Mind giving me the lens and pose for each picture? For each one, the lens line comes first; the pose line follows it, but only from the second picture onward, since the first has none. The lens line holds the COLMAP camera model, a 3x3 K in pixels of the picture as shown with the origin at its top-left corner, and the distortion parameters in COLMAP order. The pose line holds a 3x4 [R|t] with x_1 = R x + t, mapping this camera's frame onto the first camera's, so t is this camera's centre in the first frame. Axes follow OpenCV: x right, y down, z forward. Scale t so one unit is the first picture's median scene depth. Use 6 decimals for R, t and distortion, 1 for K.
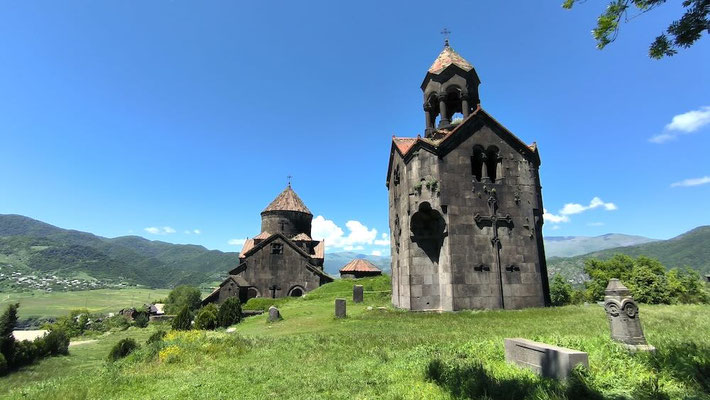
lens RADIAL K [[369.1, 0, 355.0], [0, 369.1, 200.0], [0, 0, 1]] dist [-0.002097, -0.000158]
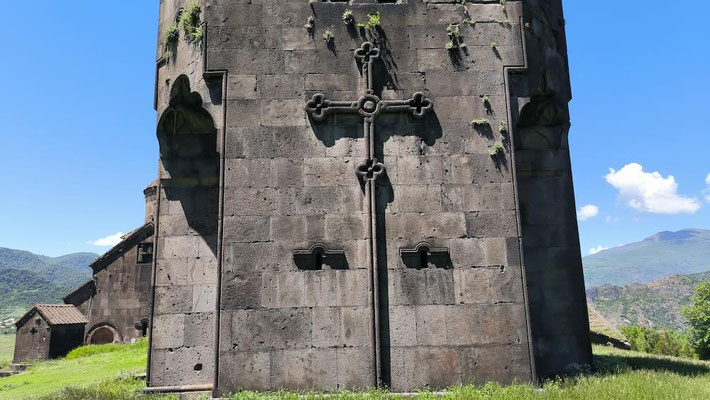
lens RADIAL K [[523.1, 0, 354.6], [0, 523.1, 210.9], [0, 0, 1]] dist [0.092880, -0.000437]
pose [[0.985946, -0.048845, -0.159761, 0.435519], [0.053614, 0.998232, 0.025677, 0.130775], [0.158225, -0.033881, 0.986822, 0.544580]]
